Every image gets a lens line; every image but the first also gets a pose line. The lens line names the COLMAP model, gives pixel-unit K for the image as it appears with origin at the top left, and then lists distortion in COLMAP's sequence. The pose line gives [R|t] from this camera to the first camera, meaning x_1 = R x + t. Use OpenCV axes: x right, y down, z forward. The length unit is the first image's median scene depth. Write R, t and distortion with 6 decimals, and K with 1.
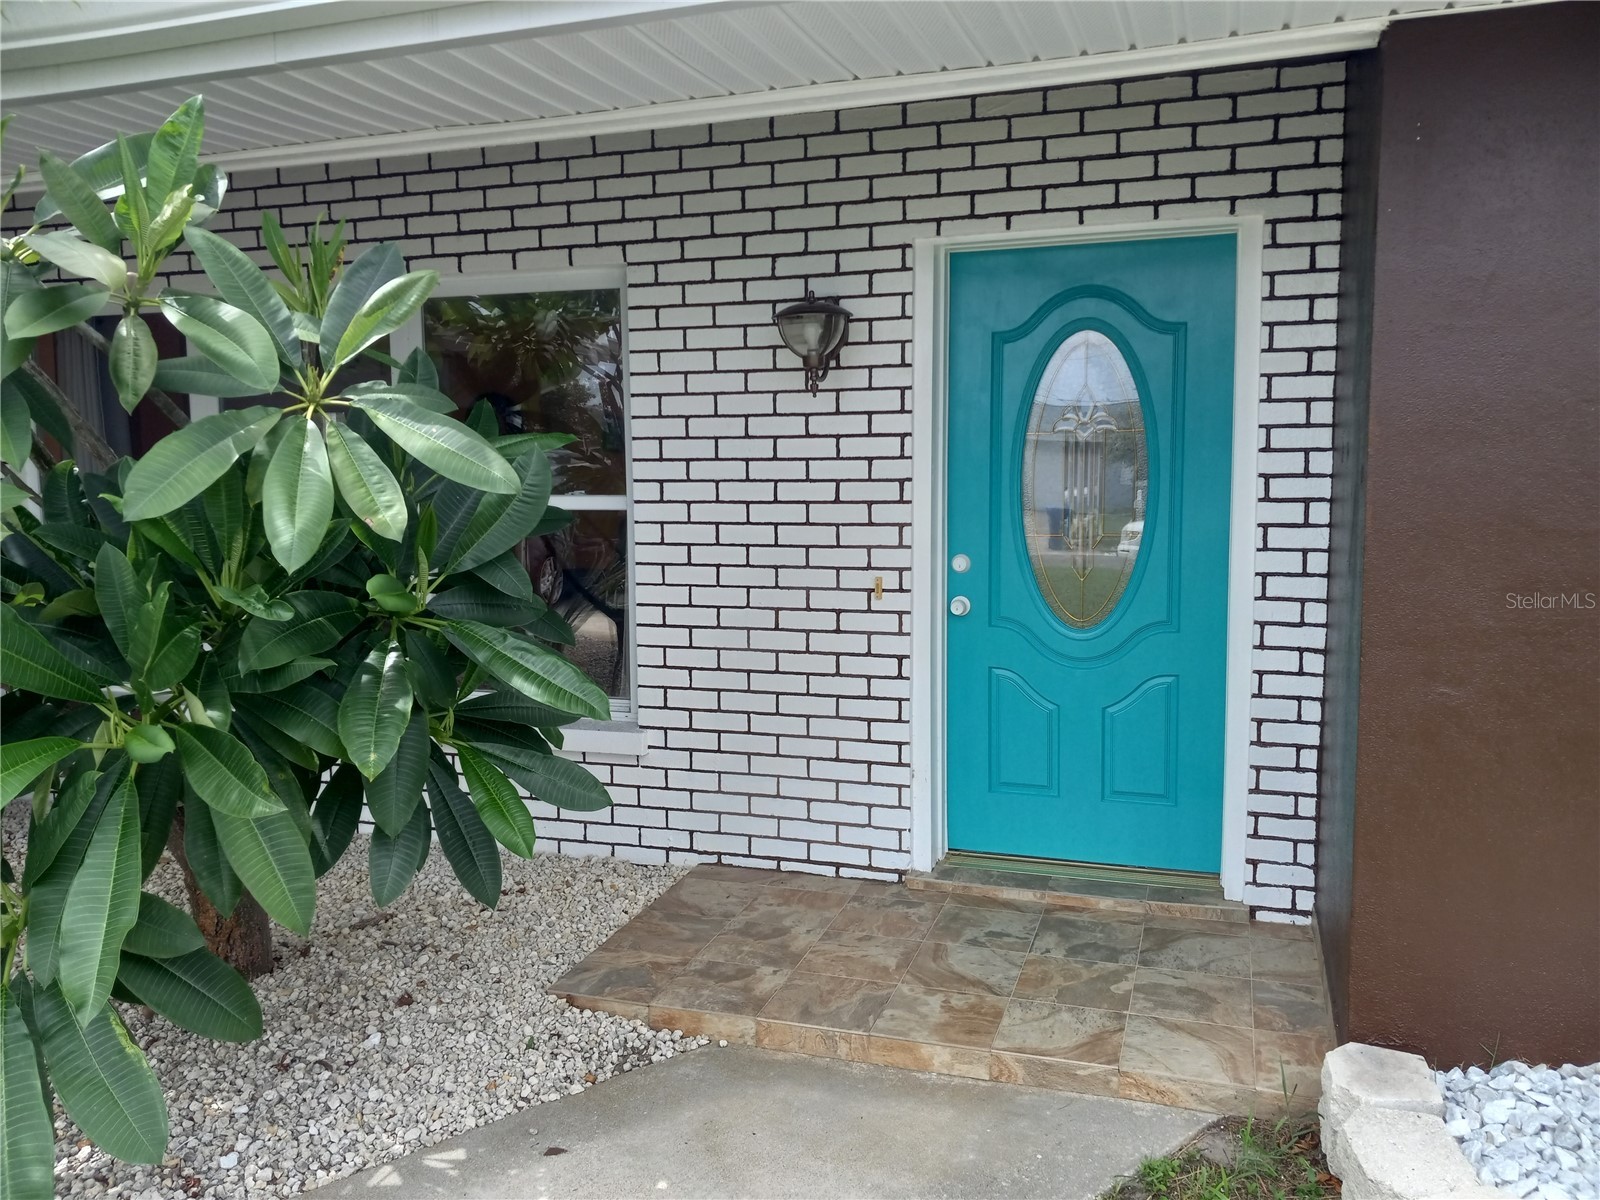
lens RADIAL K [[1266.5, 0, 804.4], [0, 1266.5, 598.4], [0, 0, 1]] dist [0.008399, -0.034655]
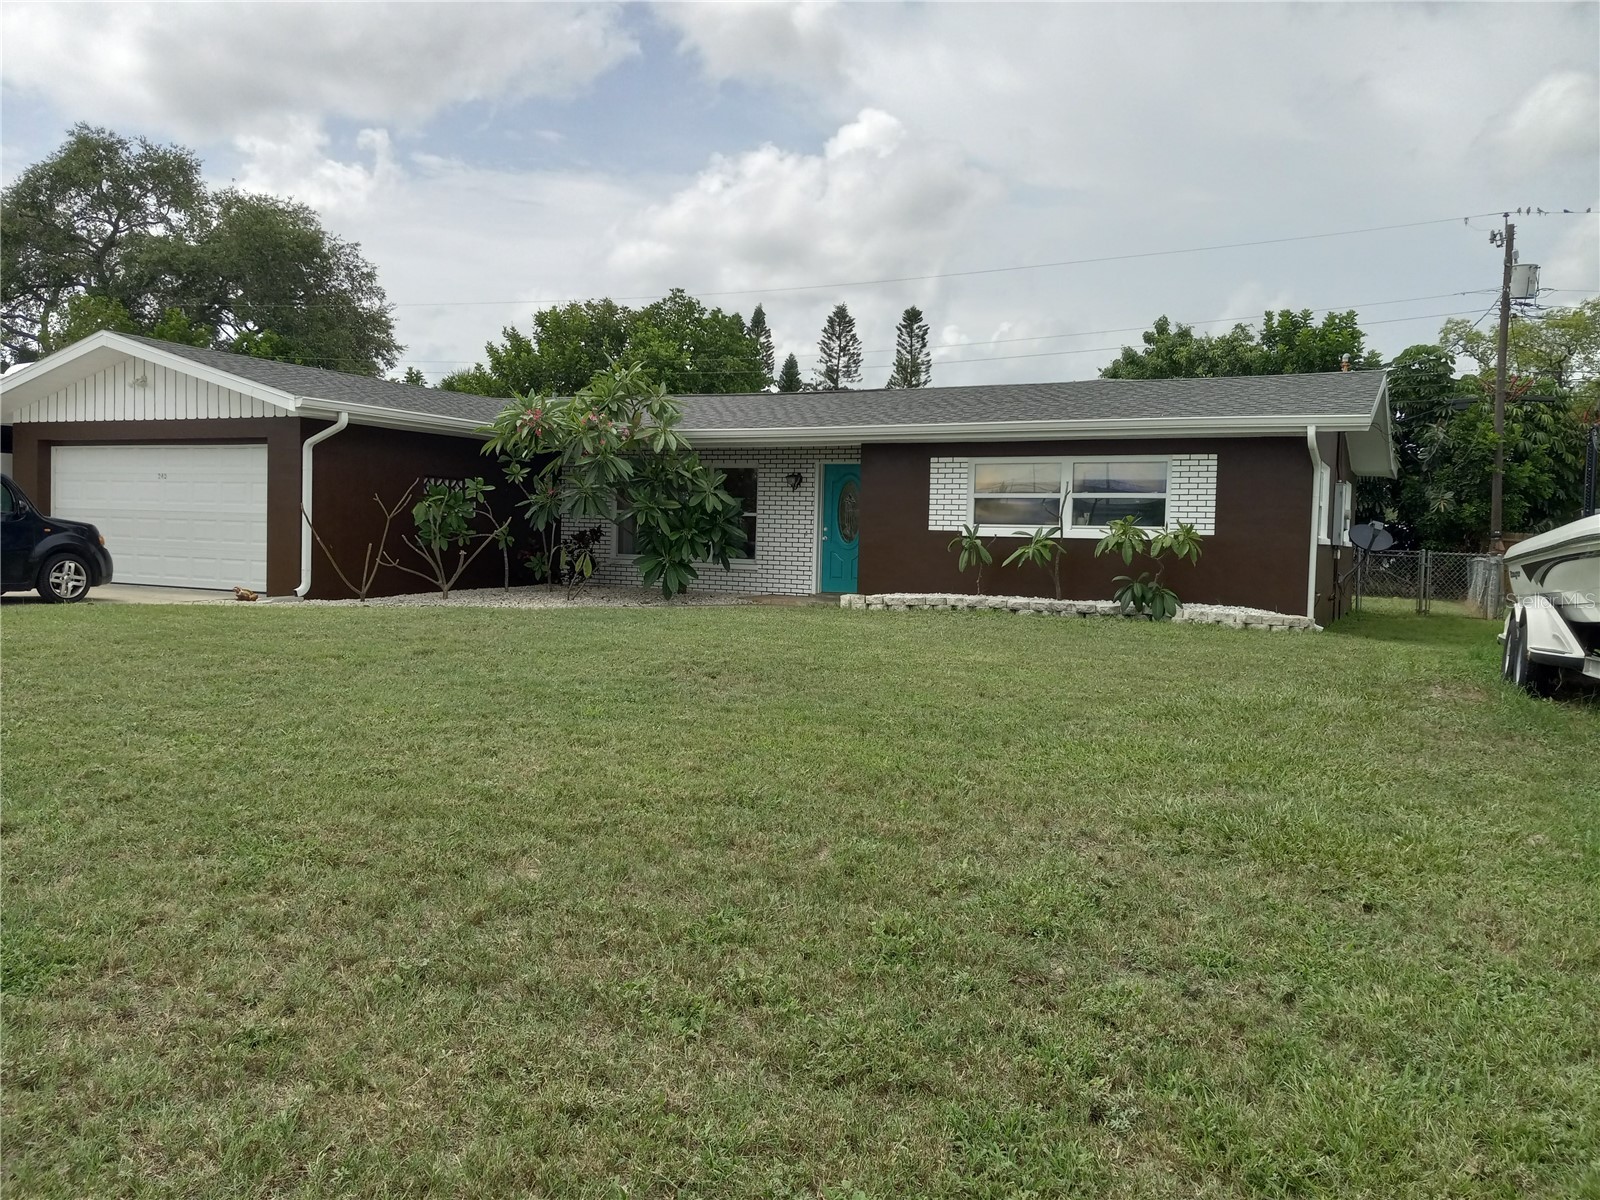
lens RADIAL K [[1266.5, 0, 798.5], [0, 1266.5, 599.5], [0, 0, 1]] dist [0.008399, -0.034655]
pose [[0.988259, 0.045445, -0.145873, 0.922061], [-0.054411, 0.996828, -0.058073, 0.652738], [0.142771, 0.065328, 0.987597, -4.641094]]
